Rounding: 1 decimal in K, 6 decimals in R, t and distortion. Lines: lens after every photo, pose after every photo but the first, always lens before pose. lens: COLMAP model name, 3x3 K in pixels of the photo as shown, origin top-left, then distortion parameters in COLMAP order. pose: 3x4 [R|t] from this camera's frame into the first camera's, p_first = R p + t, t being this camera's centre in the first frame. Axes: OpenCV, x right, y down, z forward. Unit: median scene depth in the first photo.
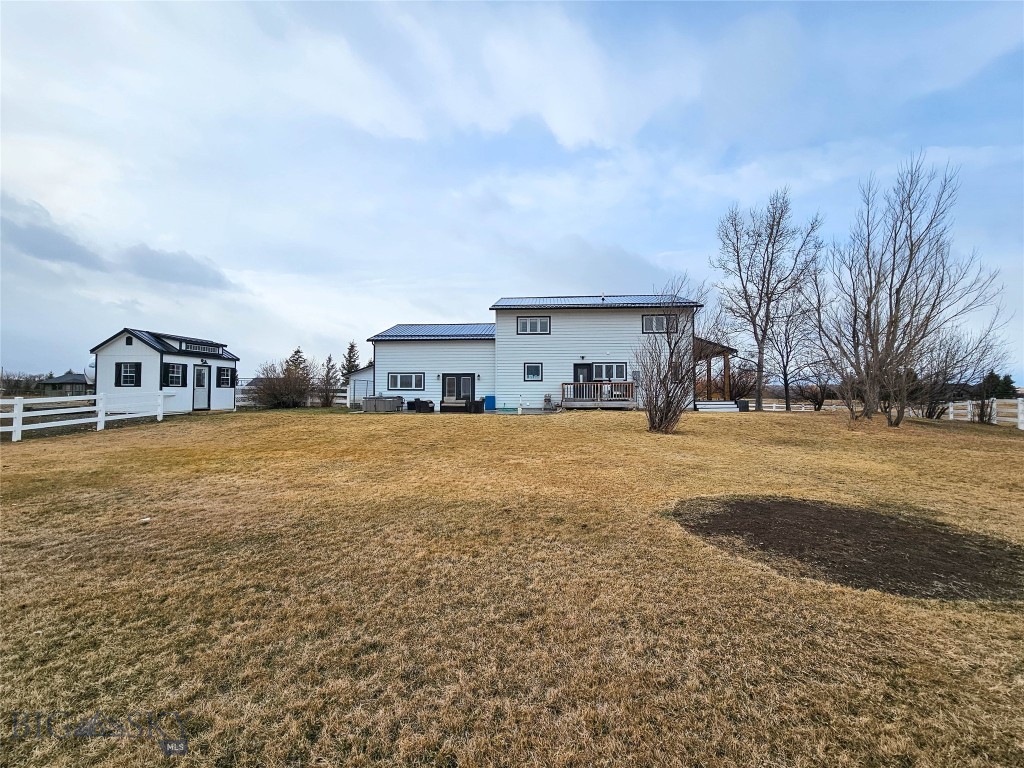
lens RADIAL K [[410.5, 0, 512.0], [0, 410.5, 384.0], [0, 0, 1]] dist [-0.001143, -0.000139]
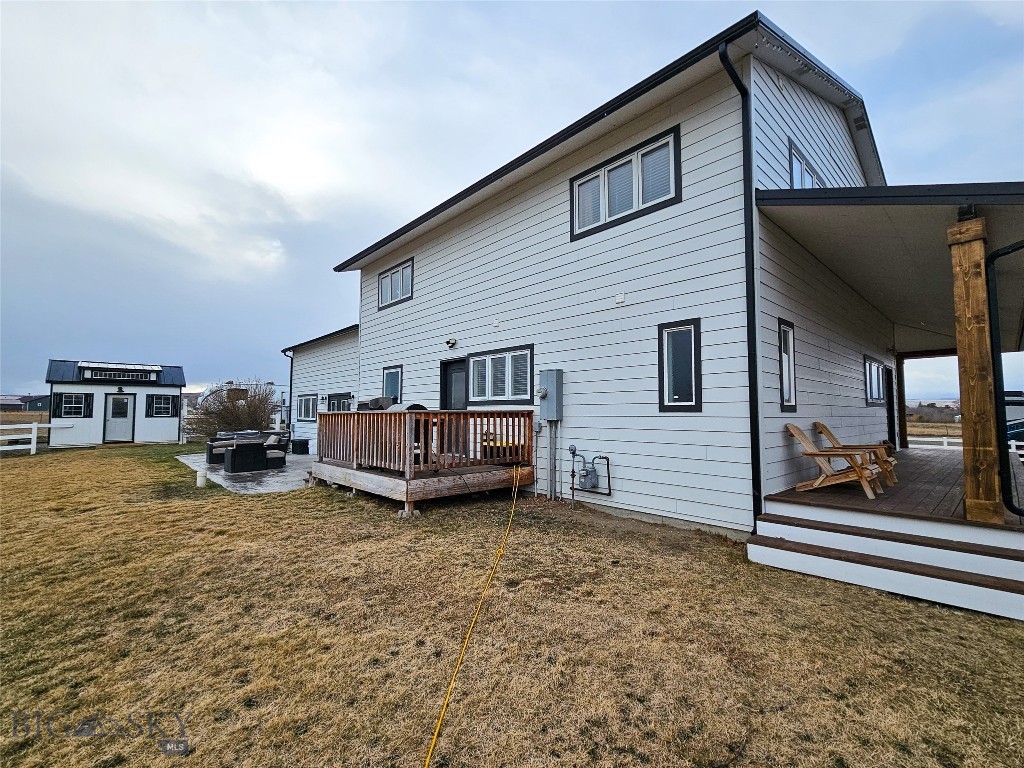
lens RADIAL K [[453.1, 0, 512.0], [0, 453.1, 384.0], [0, 0, 1]] dist [0.000749, 0.000016]
pose [[0.720173, -0.041755, -0.692537, 0.511408], [0.014730, 0.998883, -0.044908, -0.007258], [0.693639, 0.022140, 0.719983, 0.750408]]
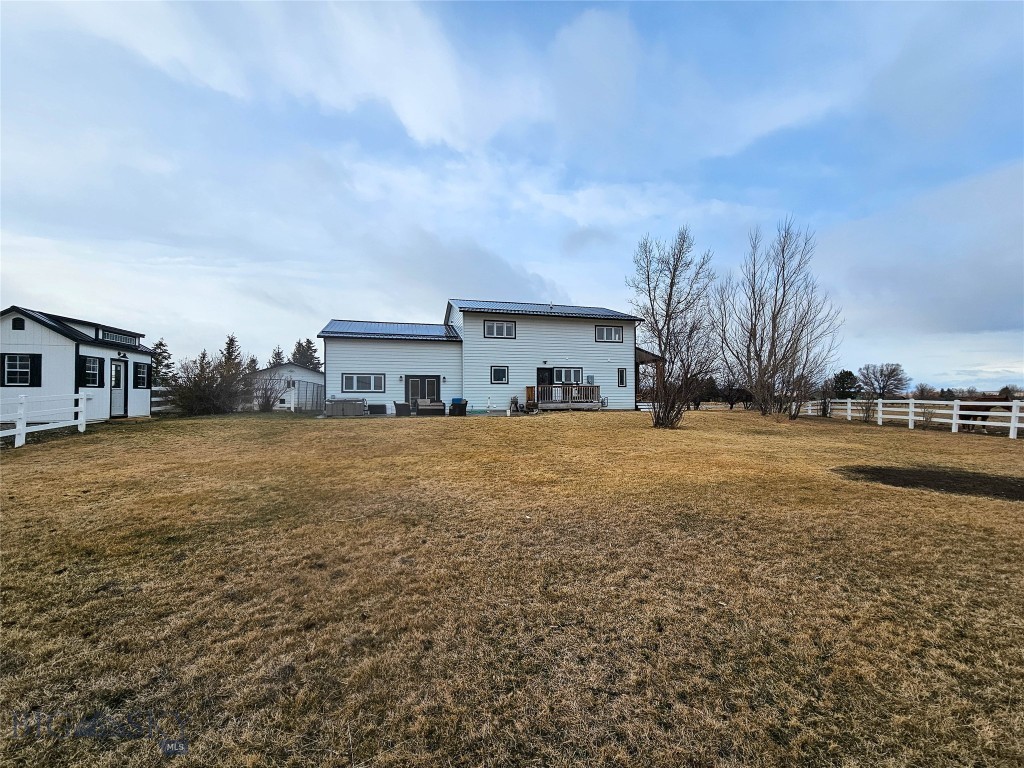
lens RADIAL K [[417.3, 0, 512.0], [0, 417.3, 384.0], [0, 0, 1]] dist [0.001797, 0.000177]
pose [[0.945202, 0.008503, 0.326376, -0.265670], [-0.006051, 0.999945, -0.008527, 0.002045], [-0.326431, 0.006085, 0.945202, 0.006985]]
